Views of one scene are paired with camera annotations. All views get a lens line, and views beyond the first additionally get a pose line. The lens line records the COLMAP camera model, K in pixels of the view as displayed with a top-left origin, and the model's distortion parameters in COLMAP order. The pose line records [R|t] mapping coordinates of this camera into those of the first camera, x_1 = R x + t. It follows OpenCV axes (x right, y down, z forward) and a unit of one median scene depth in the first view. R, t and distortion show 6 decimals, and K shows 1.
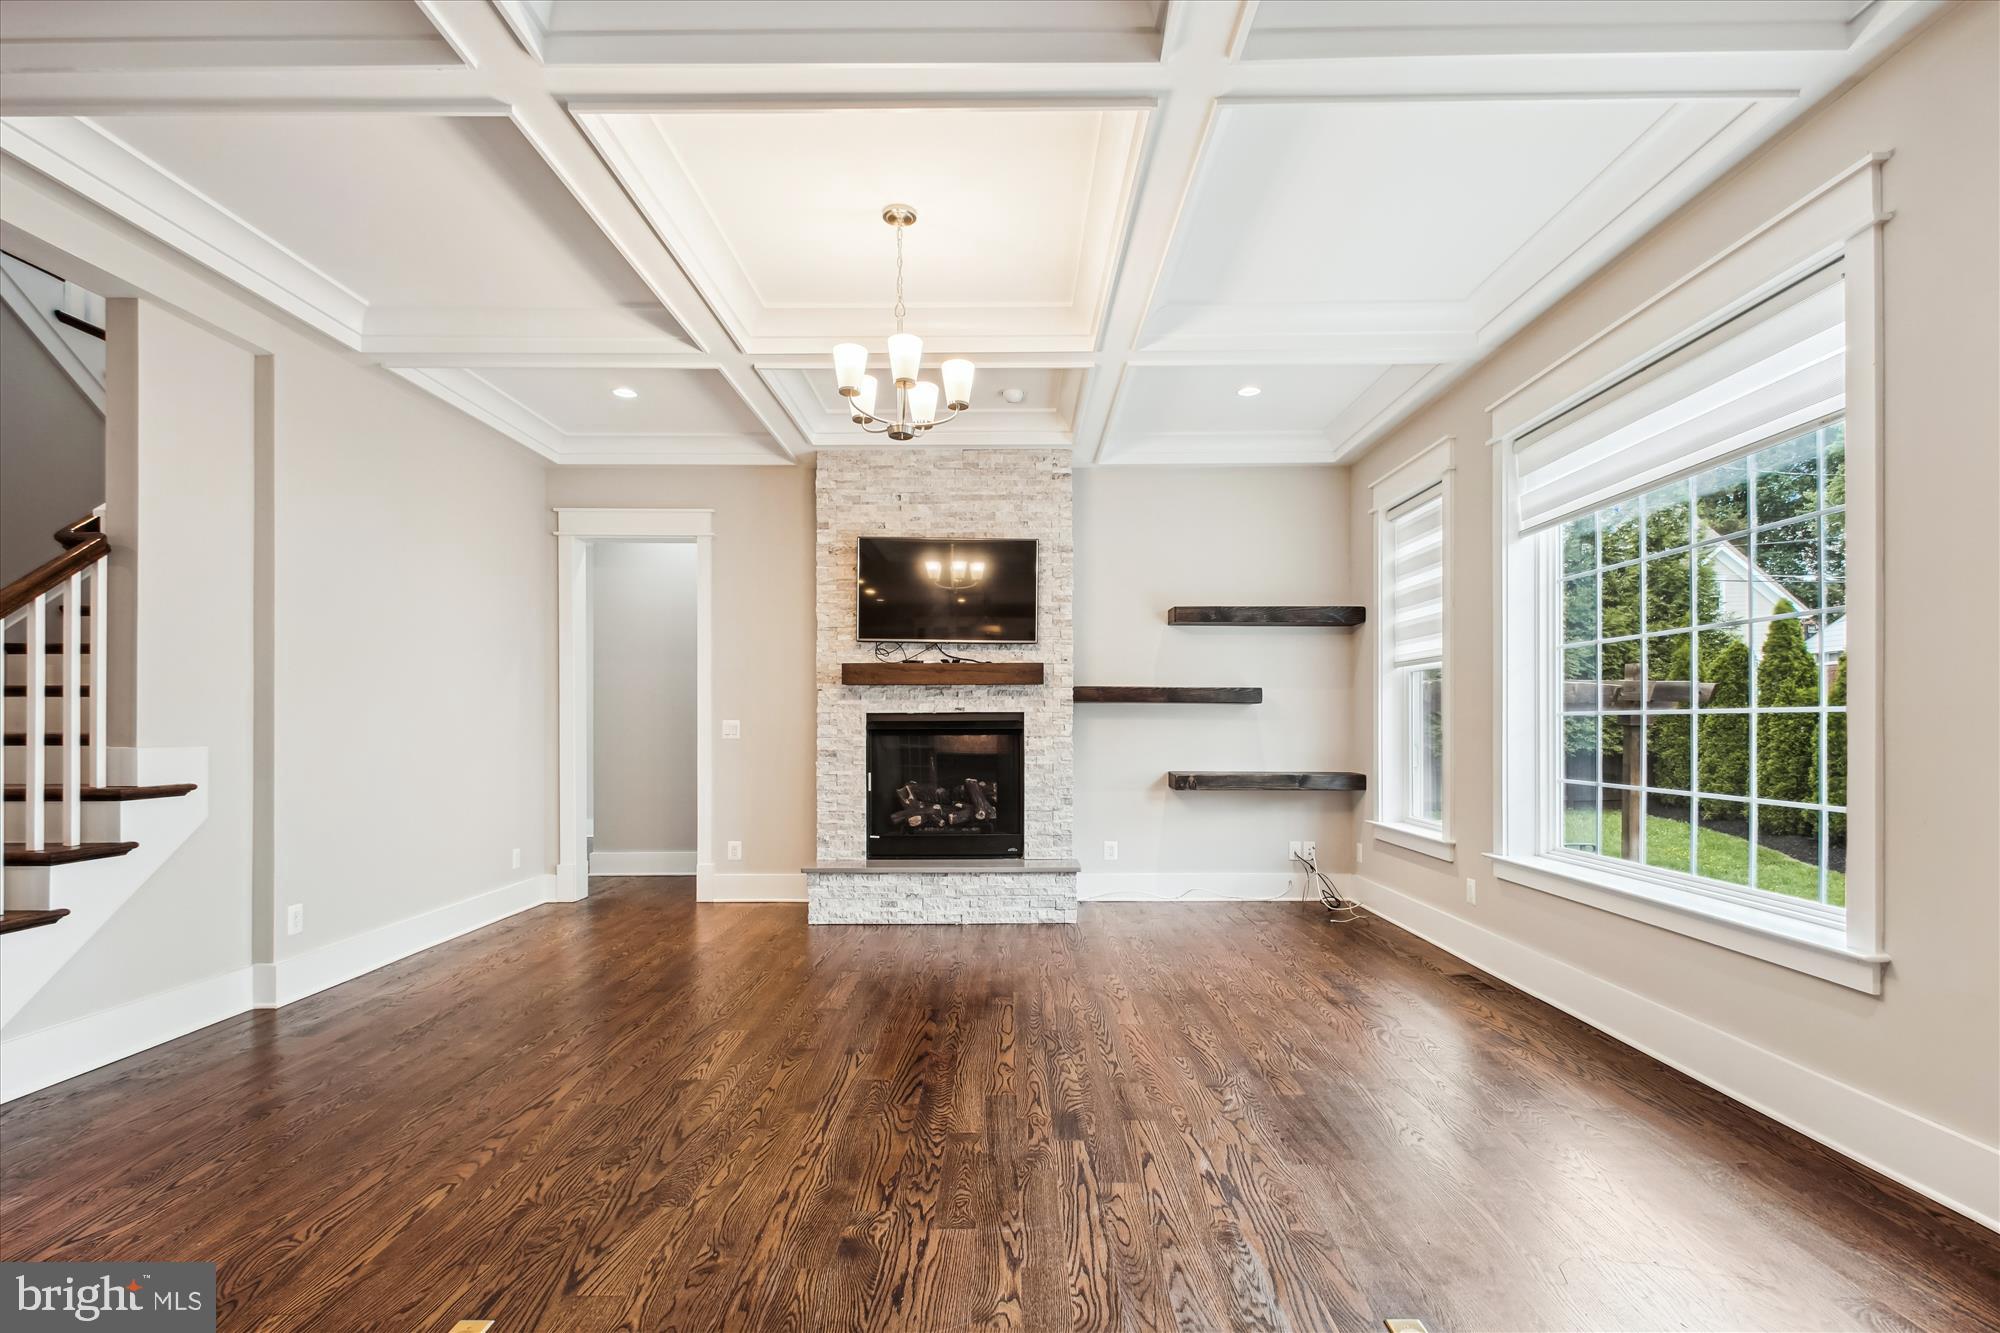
lens RADIAL K [[966.4, 0, 1017.4], [0, 966.4, 723.4], [0, 0, 1]] dist [0.003160, -0.001343]
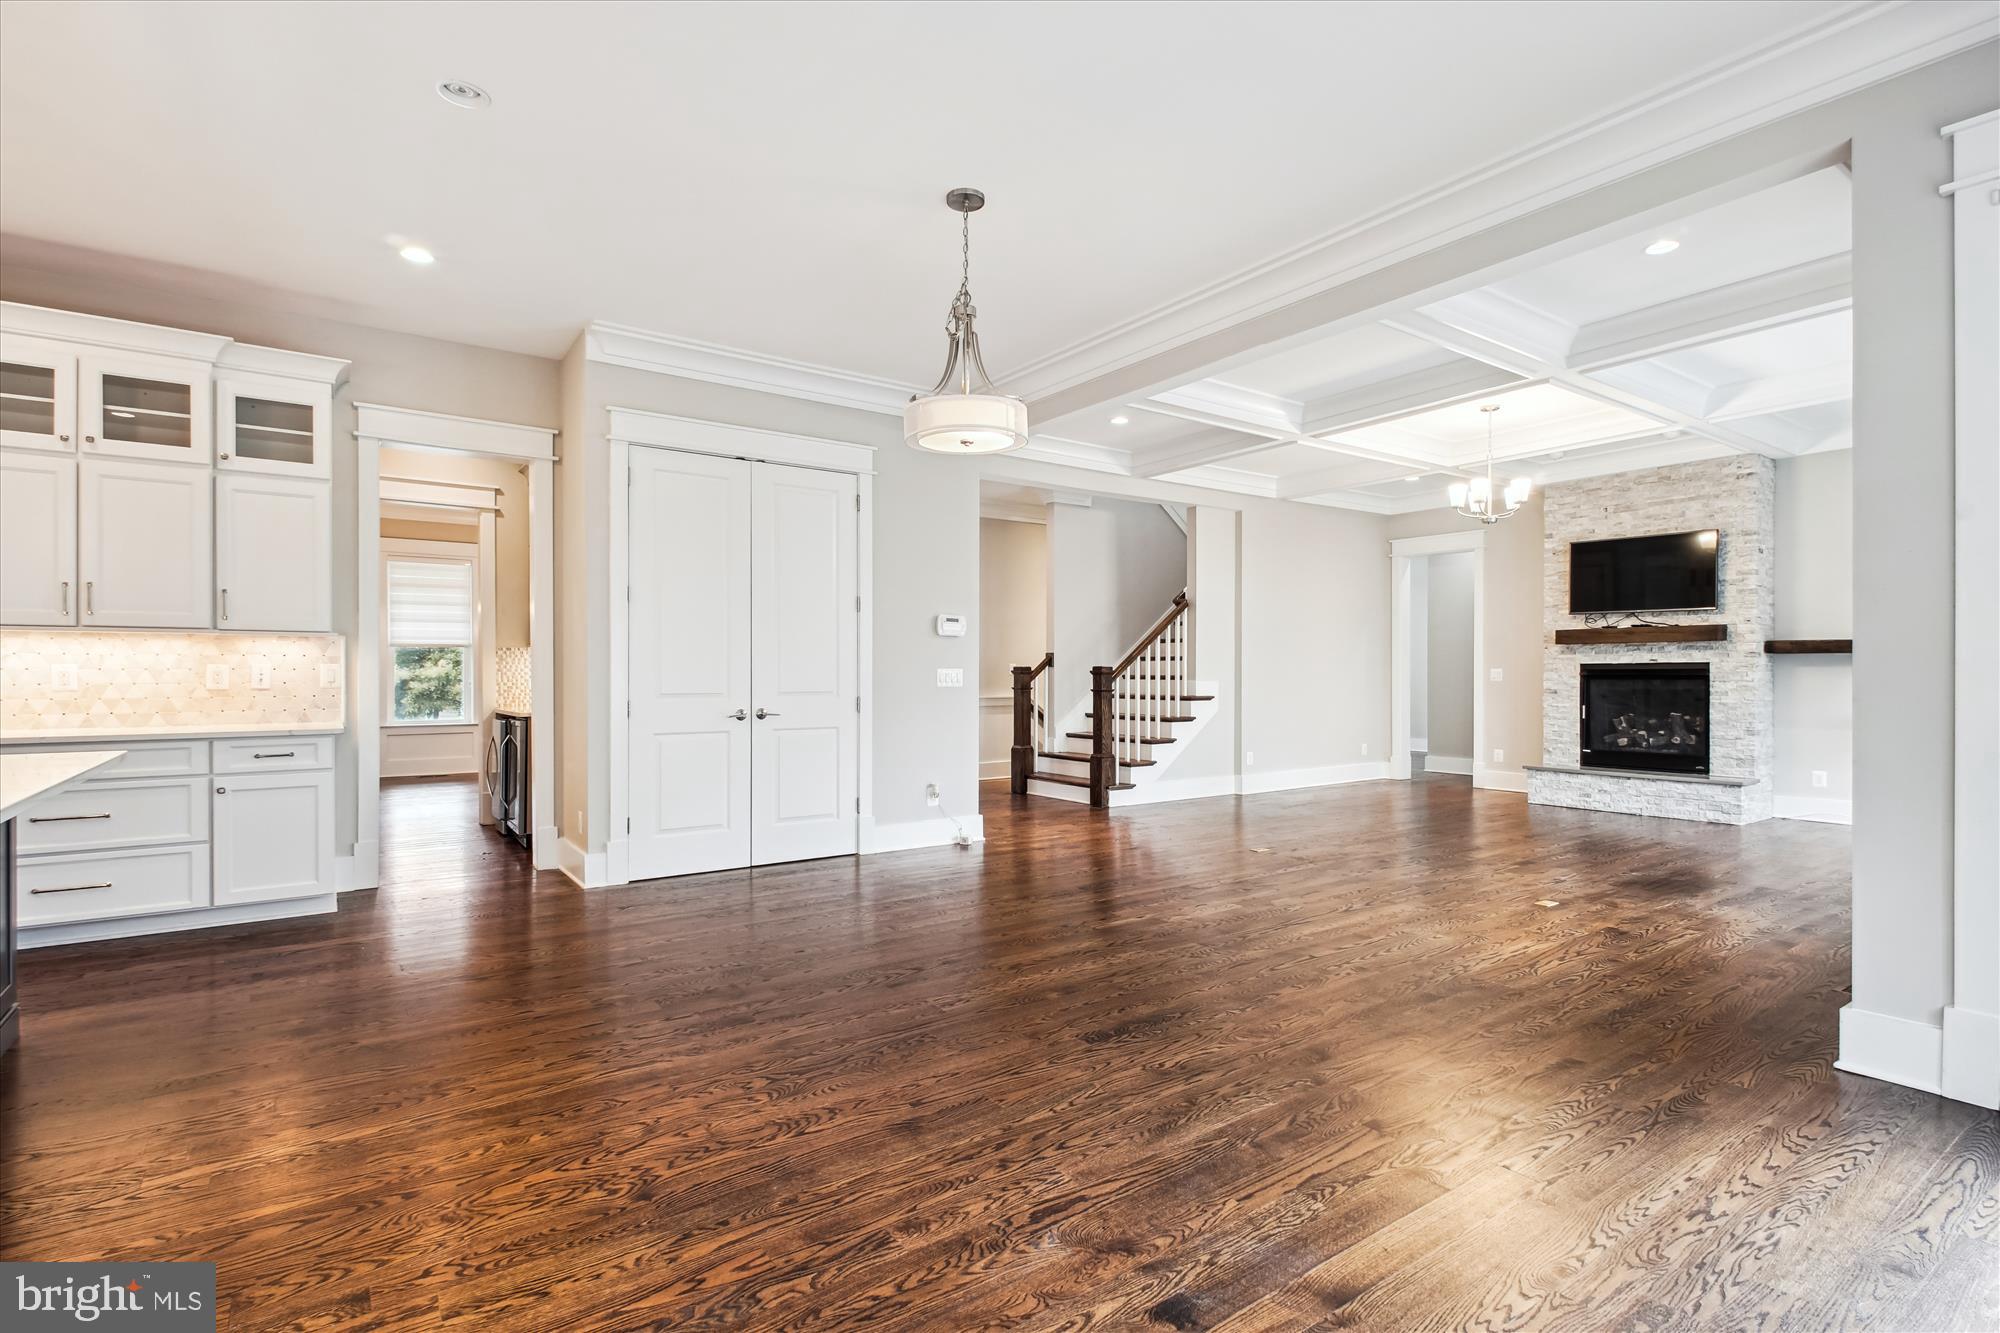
lens RADIAL K [[966.4, 0, 1001.6], [0, 966.4, 669.9], [0, 0, 1]] dist [0.003160, -0.001343]
pose [[0.579811, -0.000275, -0.814751, 0.515851], [0.000492, 1.000000, 0.000013, -0.001982], [0.814751, -0.000408, 0.579811, -0.531550]]
